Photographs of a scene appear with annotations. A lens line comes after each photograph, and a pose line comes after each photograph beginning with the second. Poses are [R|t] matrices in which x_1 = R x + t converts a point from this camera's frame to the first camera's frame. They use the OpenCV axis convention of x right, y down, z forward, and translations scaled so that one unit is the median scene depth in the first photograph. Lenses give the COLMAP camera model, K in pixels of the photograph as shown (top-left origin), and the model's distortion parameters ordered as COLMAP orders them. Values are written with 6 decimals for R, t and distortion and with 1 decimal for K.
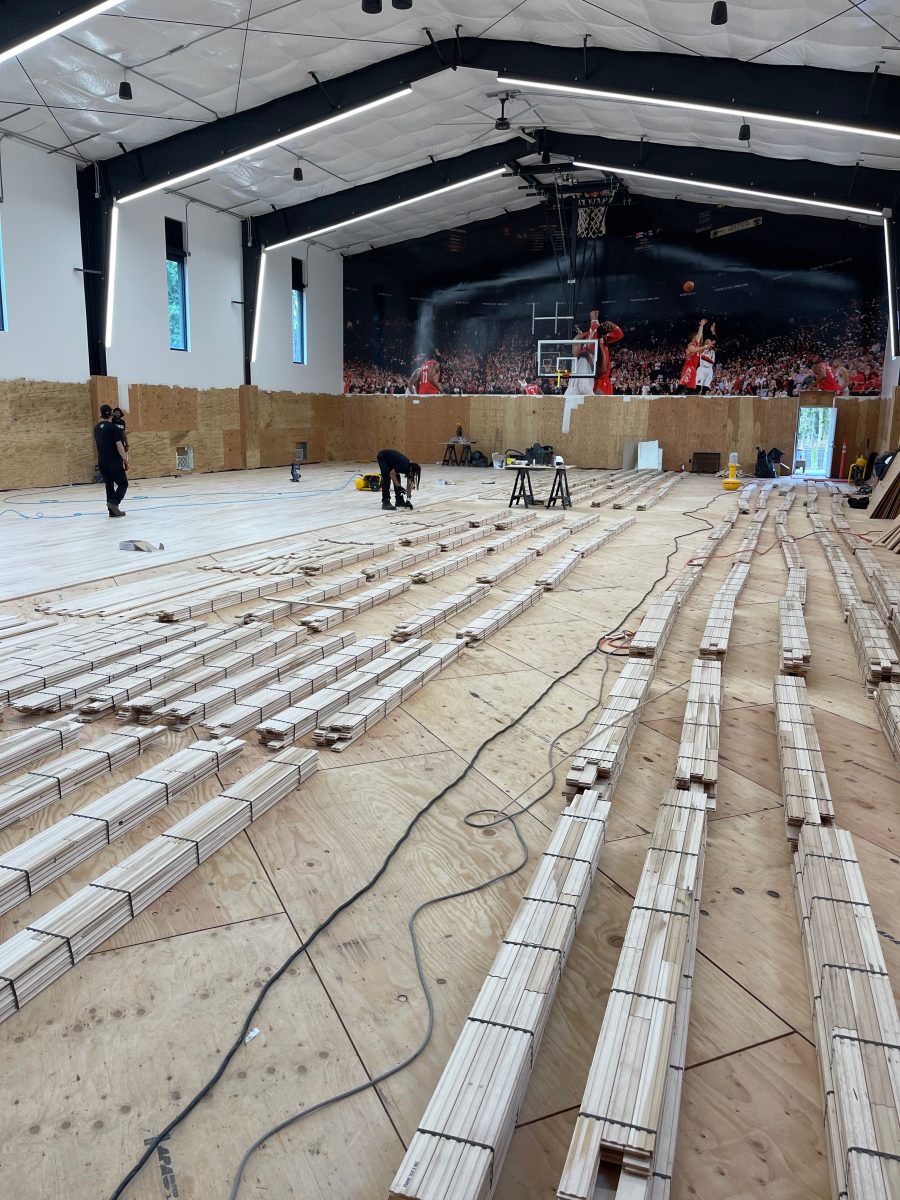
lens RADIAL K [[915.2, 0, 450.4], [0, 915.2, 593.9], [0, 0, 1]] dist [0.032718, -0.026110]
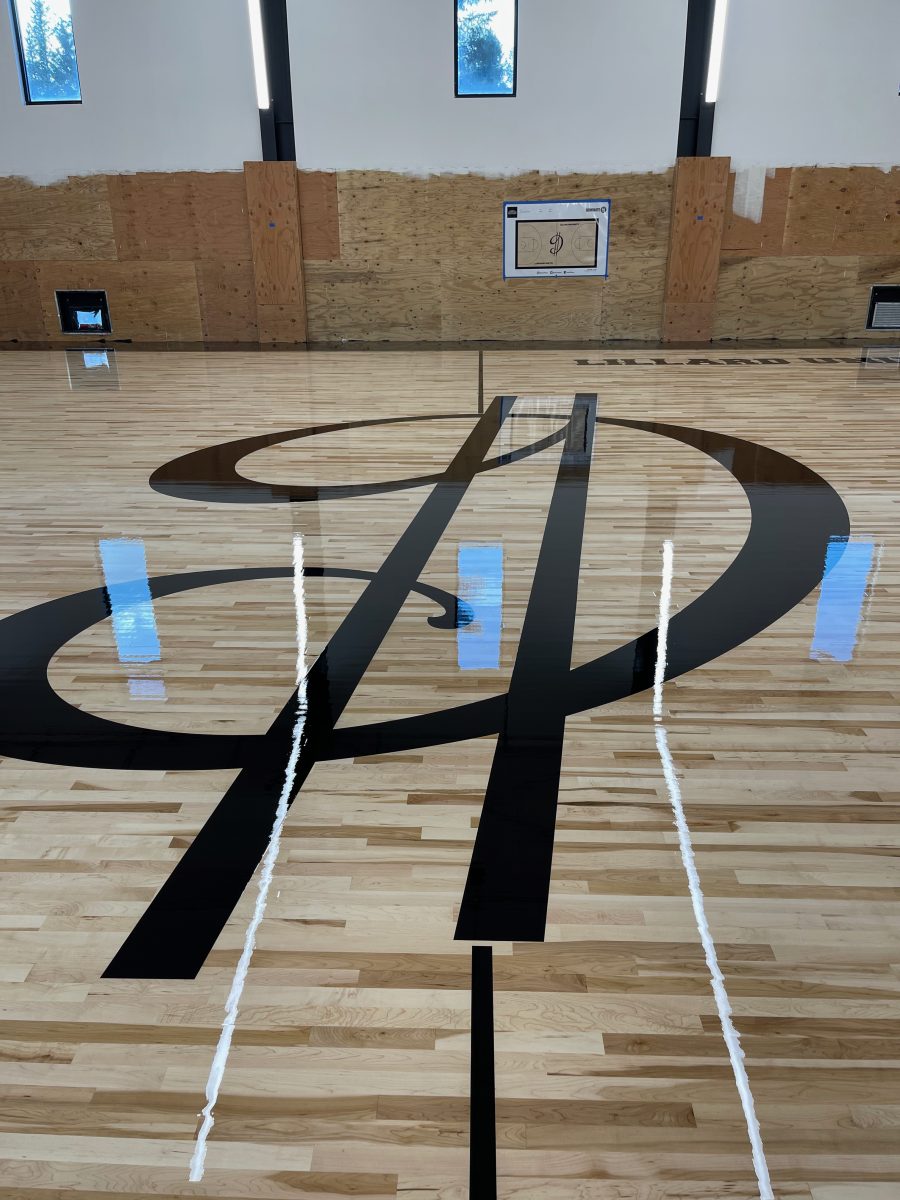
lens RADIAL K [[908.9, 0, 448.1], [0, 908.9, 606.7], [0, 0, 1]] dist [0.050359, -0.069515]
pose [[0.322691, 0.351657, -0.878753, 0.154314], [-0.172239, 0.934735, 0.310811, -0.095515], [0.930701, 0.051059, 0.362200, 0.510327]]
